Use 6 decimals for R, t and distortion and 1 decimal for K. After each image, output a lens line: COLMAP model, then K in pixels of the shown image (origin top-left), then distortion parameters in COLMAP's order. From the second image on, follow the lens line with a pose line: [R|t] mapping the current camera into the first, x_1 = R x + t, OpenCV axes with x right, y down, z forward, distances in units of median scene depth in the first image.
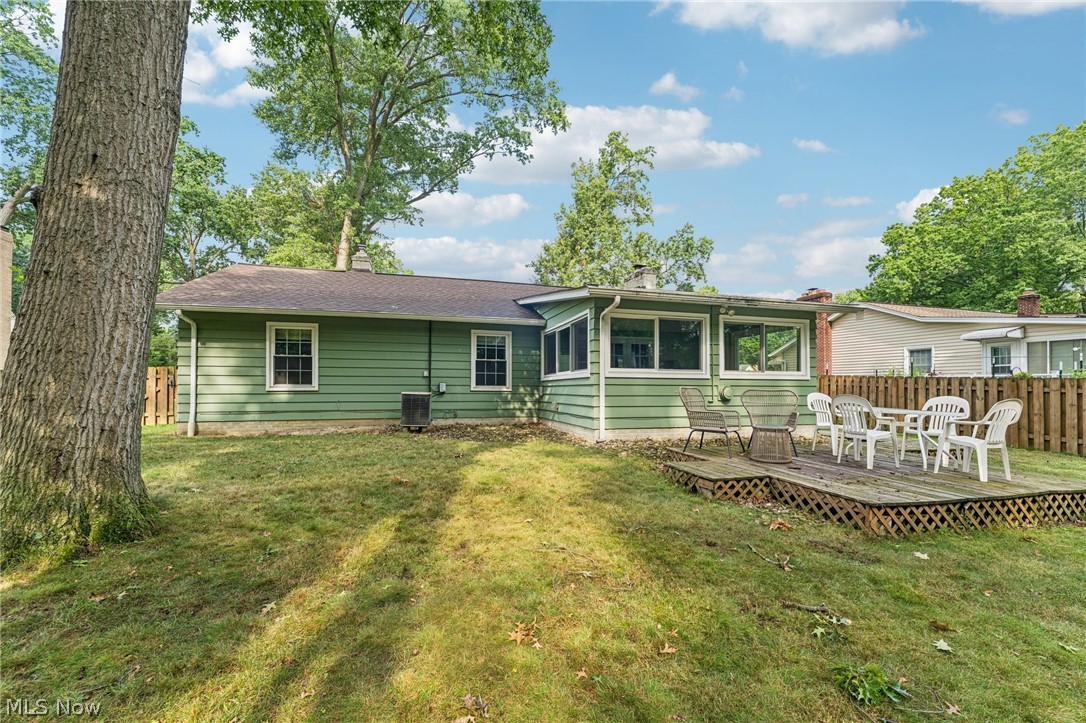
lens RADIAL K [[435.4, 0, 504.2], [0, 435.4, 388.3], [0, 0, 1]] dist [-0.001497, -0.000081]
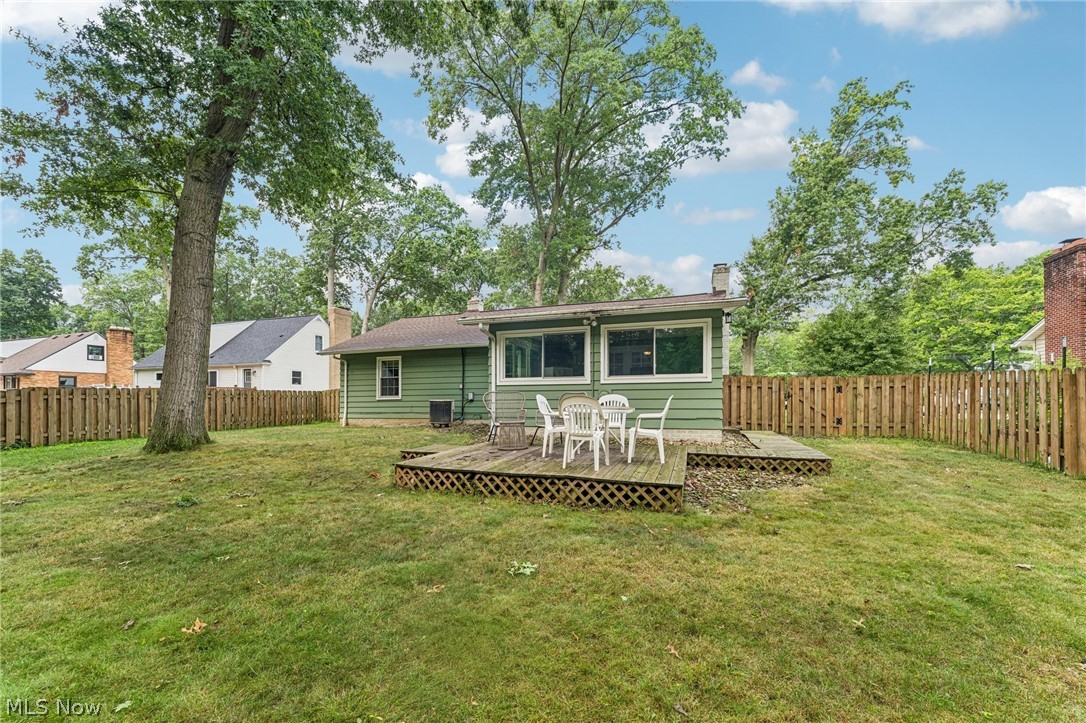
lens RADIAL K [[435.4, 0, 510.8], [0, 435.4, 405.1], [0, 0, 1]] dist [-0.001497, -0.000081]
pose [[0.815767, -0.002387, -0.578376, 0.775892], [0.006001, 0.999973, 0.004336, 0.020082], [0.578349, -0.007008, 0.815759, -0.008033]]
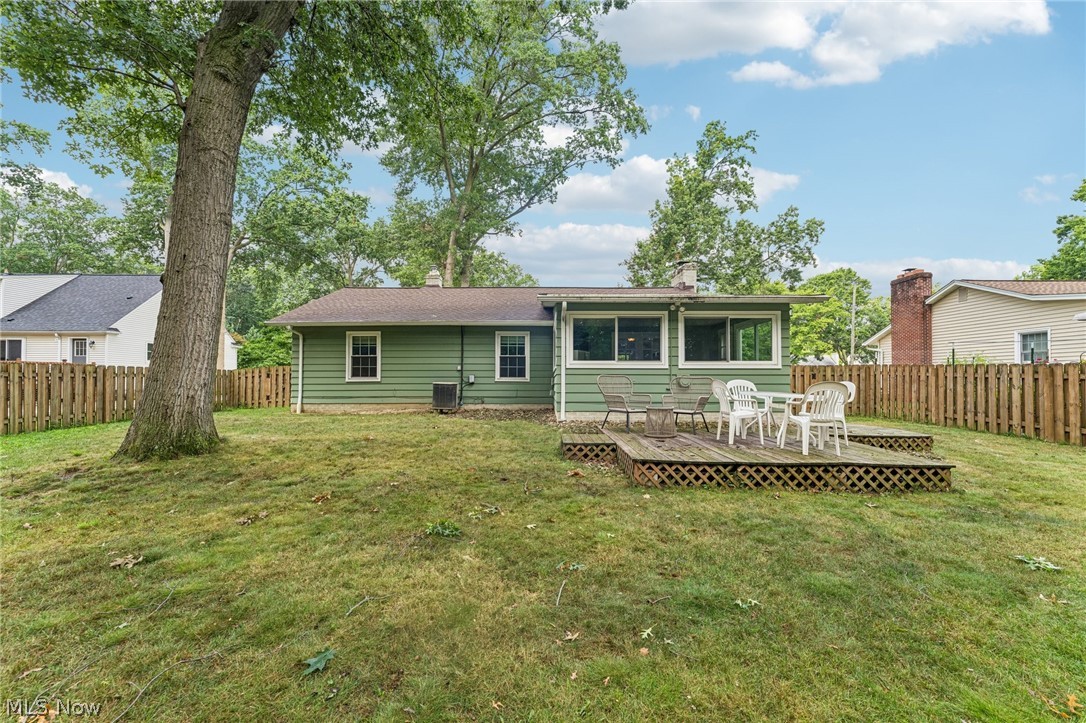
lens RADIAL K [[435.4, 0, 529.3], [0, 435.4, 377.6], [0, 0, 1]] dist [-0.001497, -0.000081]
pose [[0.960056, -0.006314, -0.279737, 0.346933], [0.001754, 0.999862, -0.016547, 0.014902], [0.279803, 0.015395, 0.959934, -0.137637]]
